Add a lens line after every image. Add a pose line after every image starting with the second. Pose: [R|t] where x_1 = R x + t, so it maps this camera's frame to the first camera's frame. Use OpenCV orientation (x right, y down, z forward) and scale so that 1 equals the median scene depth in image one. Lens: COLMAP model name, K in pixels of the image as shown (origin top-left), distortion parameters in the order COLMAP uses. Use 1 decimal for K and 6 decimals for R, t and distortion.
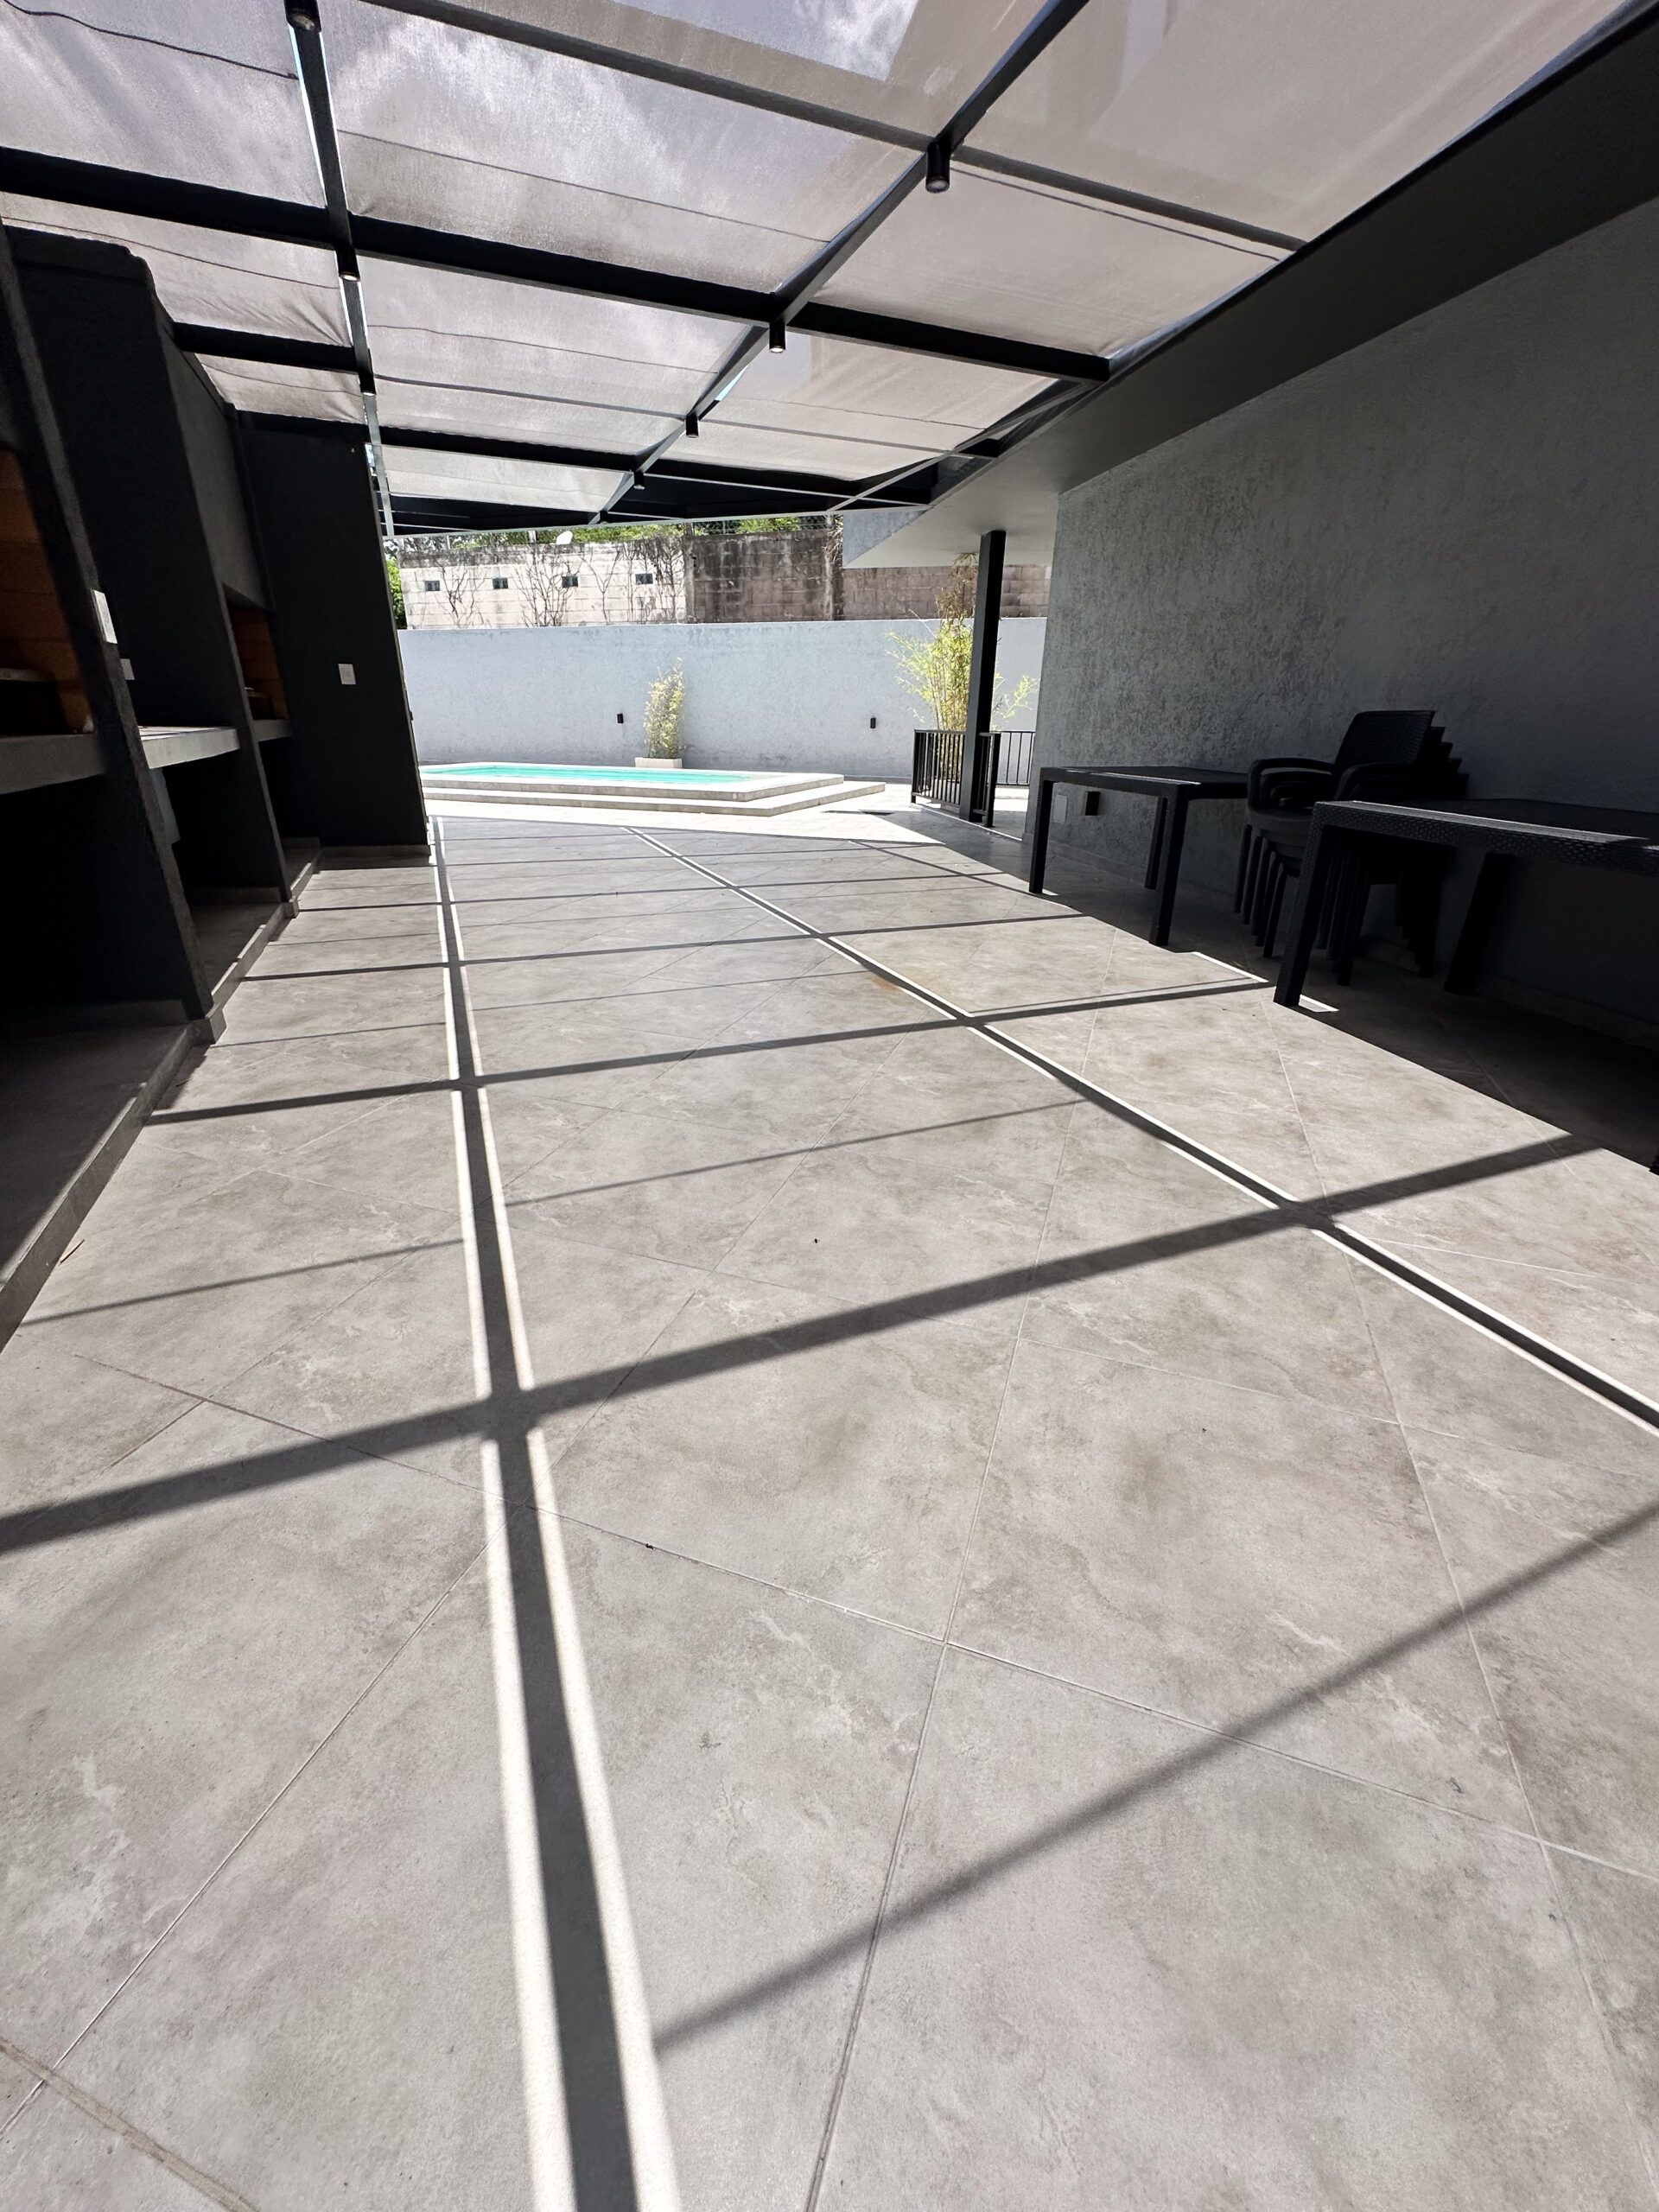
lens RADIAL K [[884.0, 0, 830.4], [0, 884.0, 1106.2], [0, 0, 1]] dist [-0.005226, 0.002198]
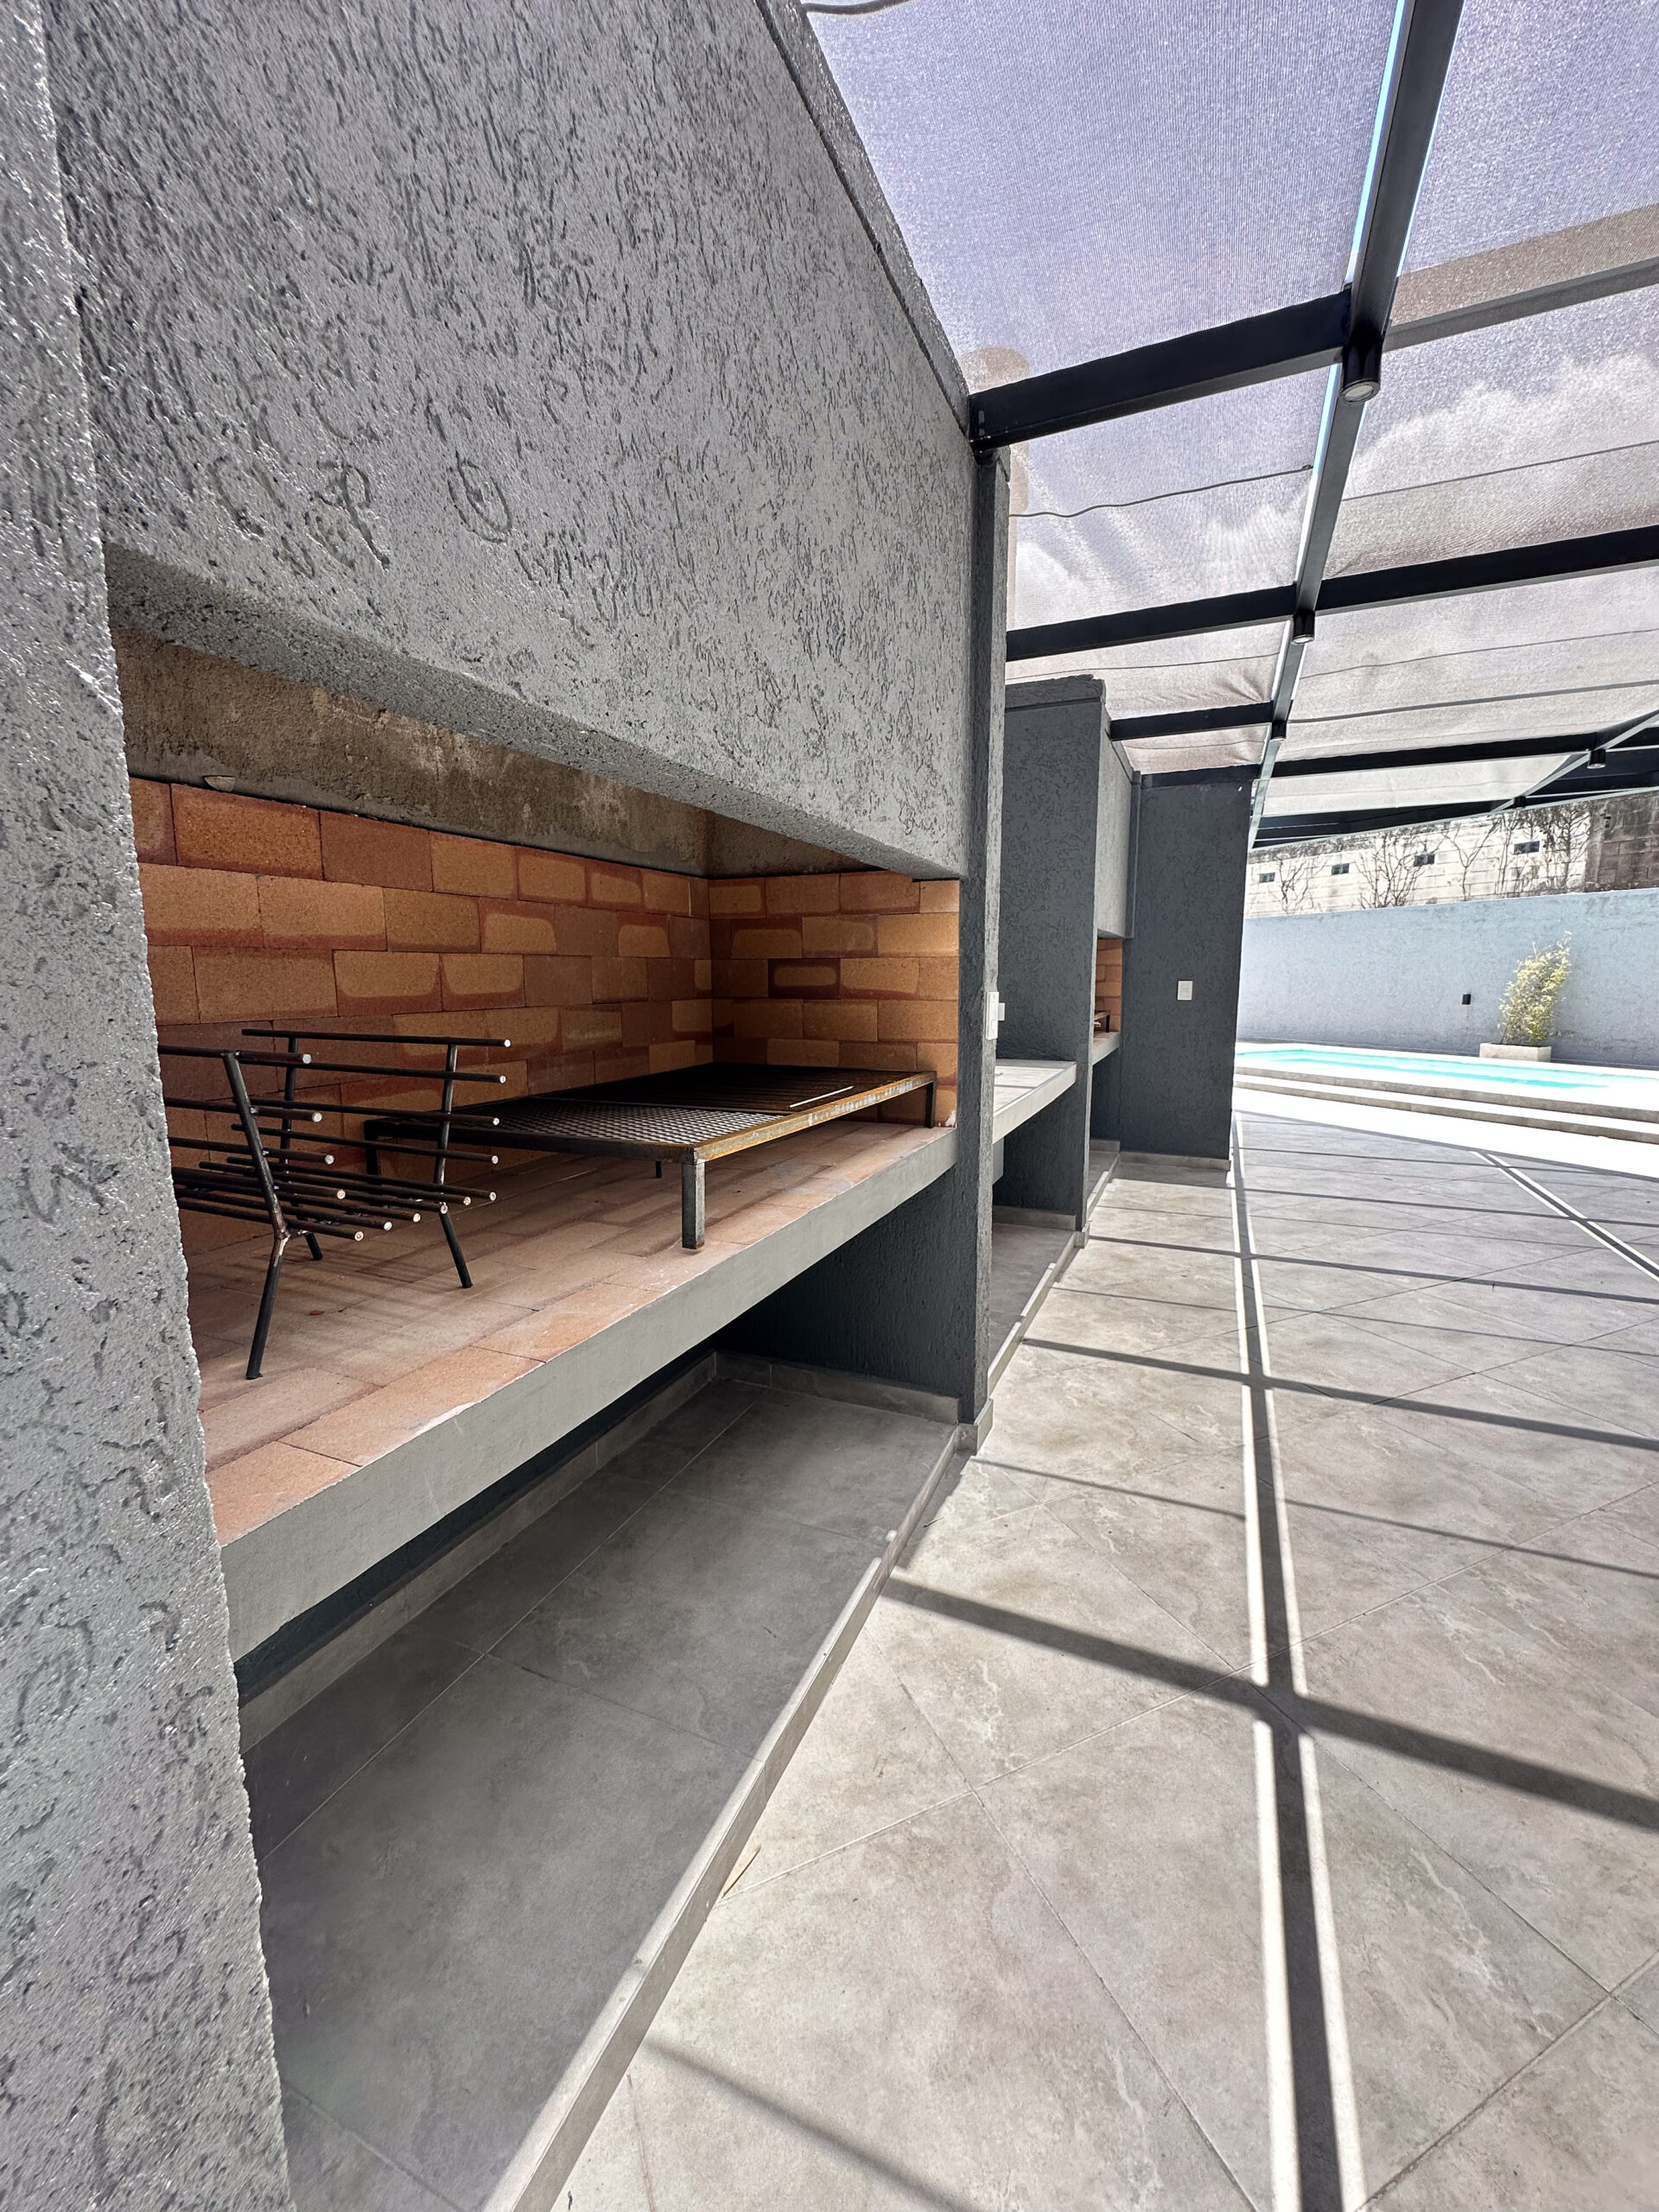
lens RADIAL K [[884.0, 0, 830.4], [0, 884.0, 1106.2], [0, 0, 1]] dist [-0.005226, 0.002198]
pose [[0.687934, 0.087661, -0.720460, -0.164216], [-0.277967, 0.948811, -0.149973, -0.183199], [0.670433, 0.303436, 0.677086, 0.174125]]
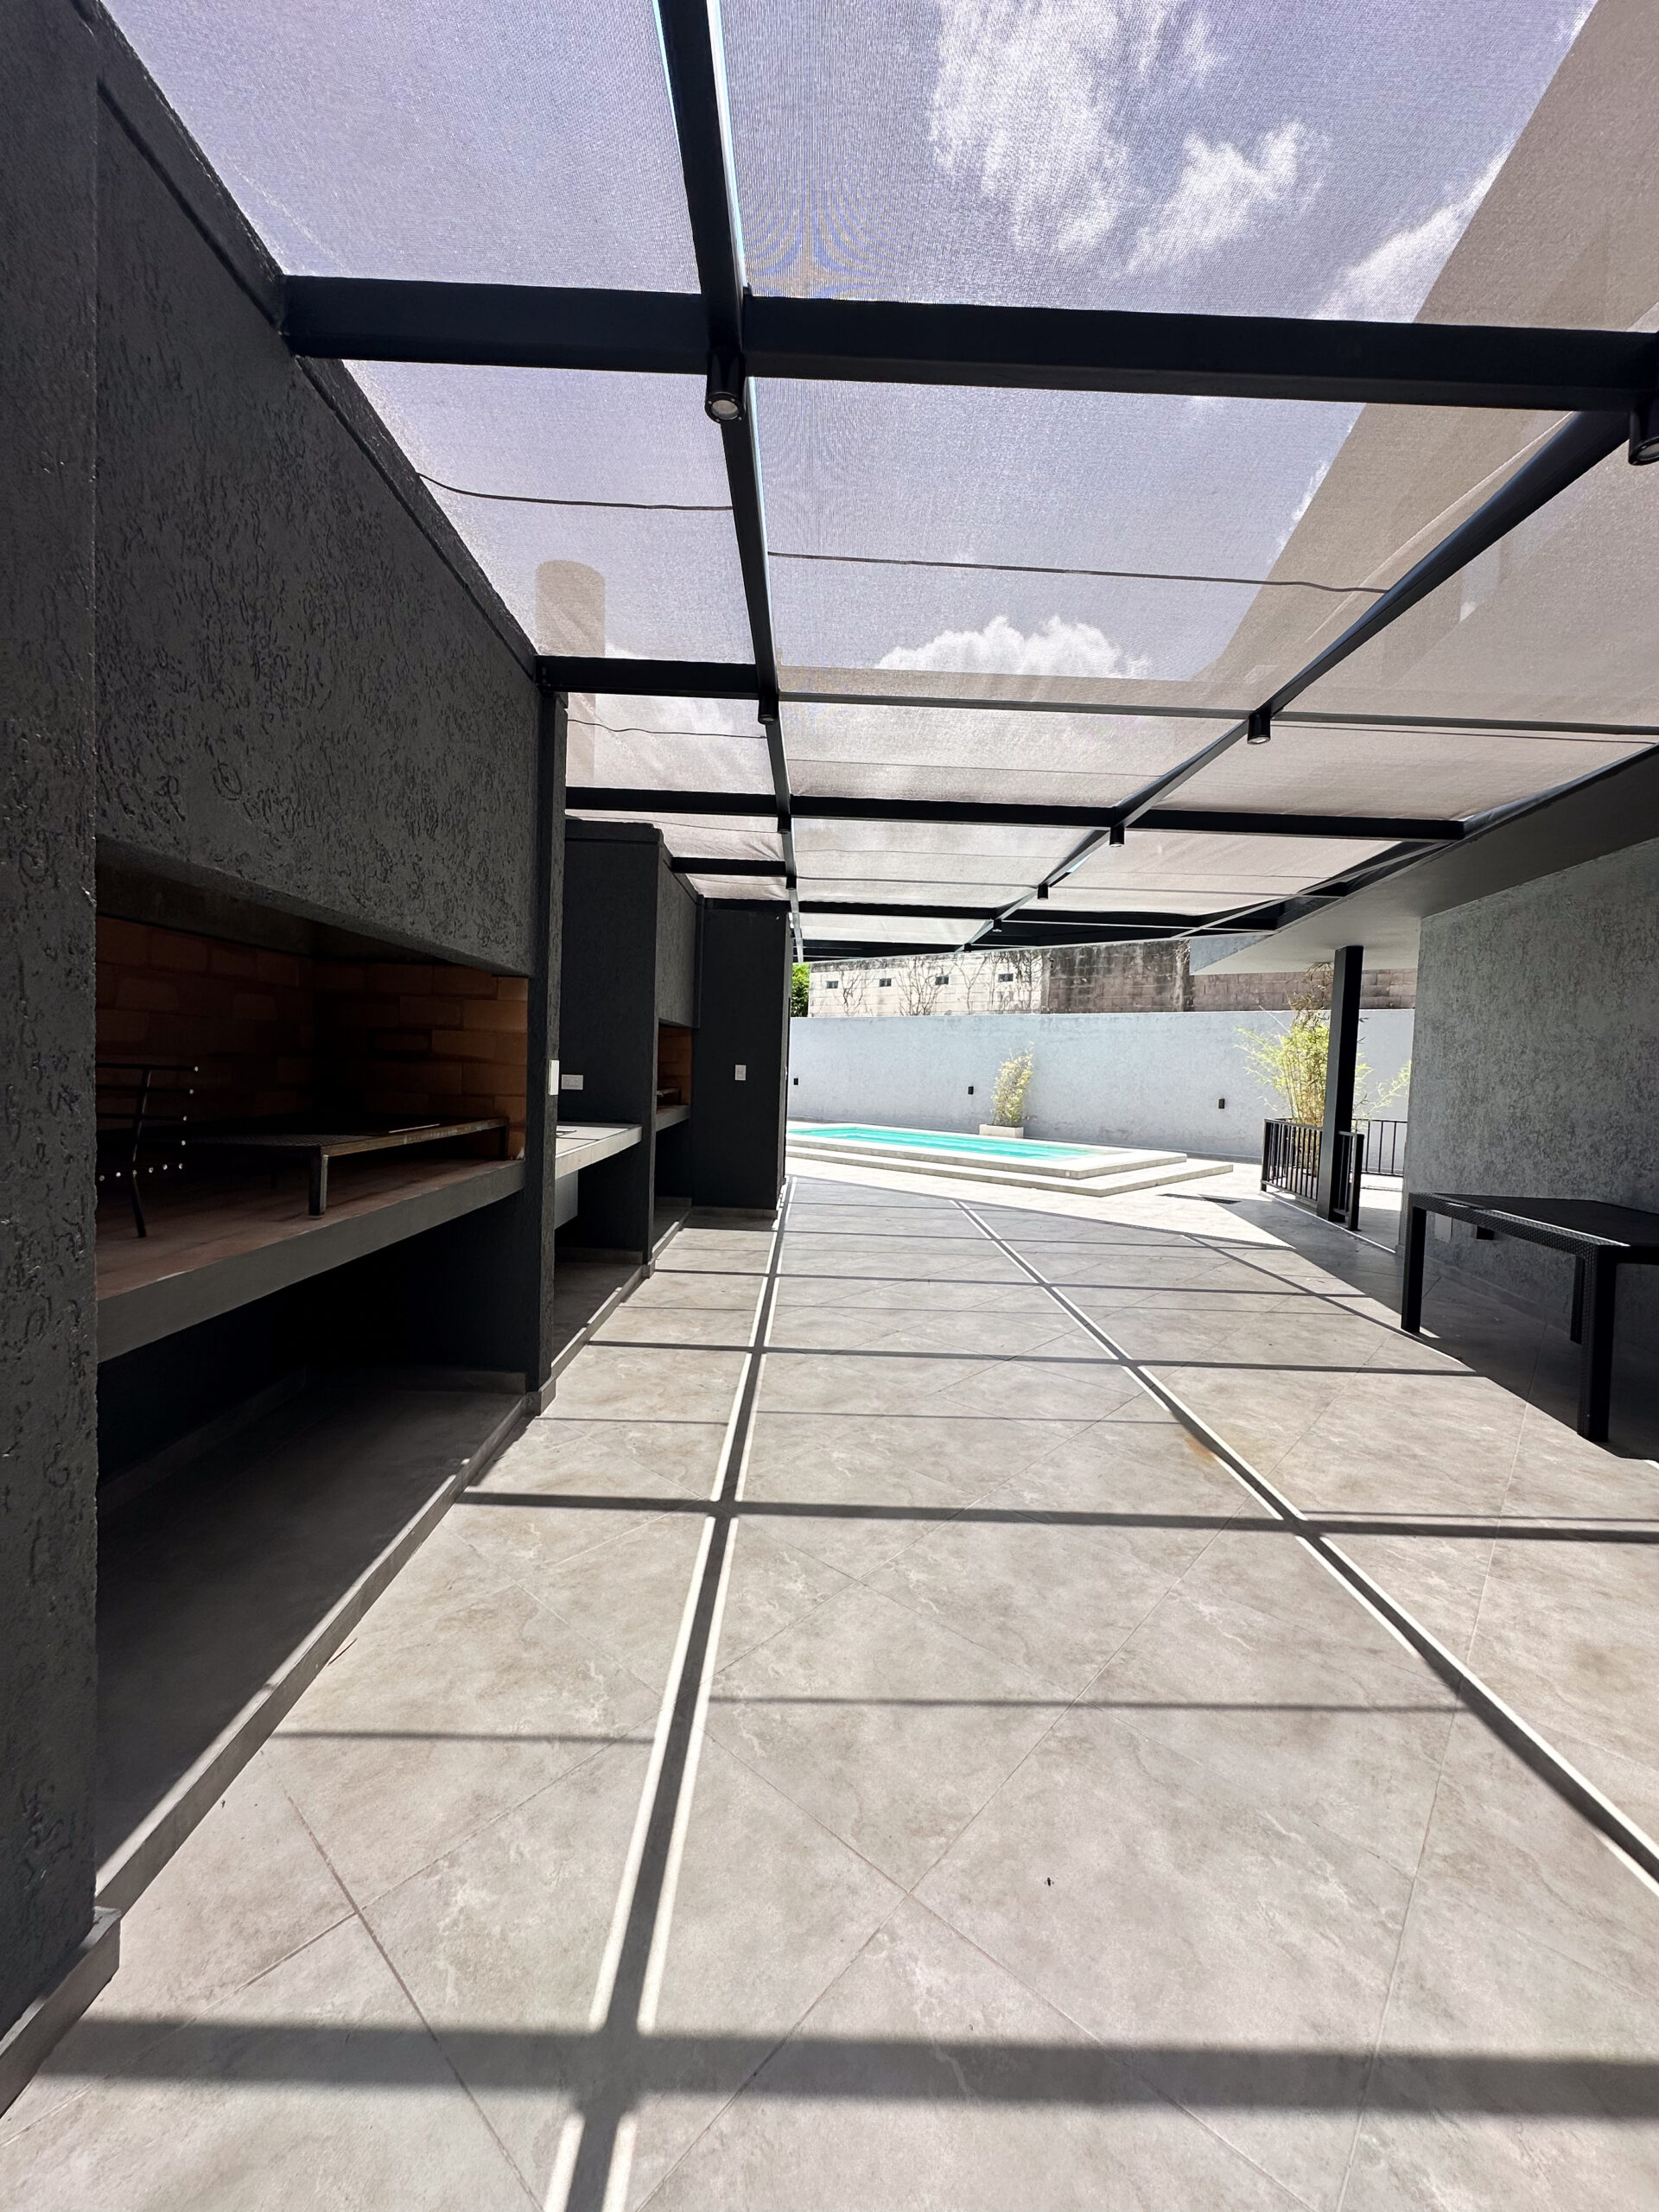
lens RADIAL K [[884.0, 0, 830.4], [0, 884.0, 1106.2], [0, 0, 1]] dist [-0.005226, 0.002198]
pose [[0.927882, 0.035287, -0.371201, 0.036168], [-0.170113, 0.925934, -0.337206, -0.096722], [0.331809, 0.376034, 0.865160, 0.006475]]
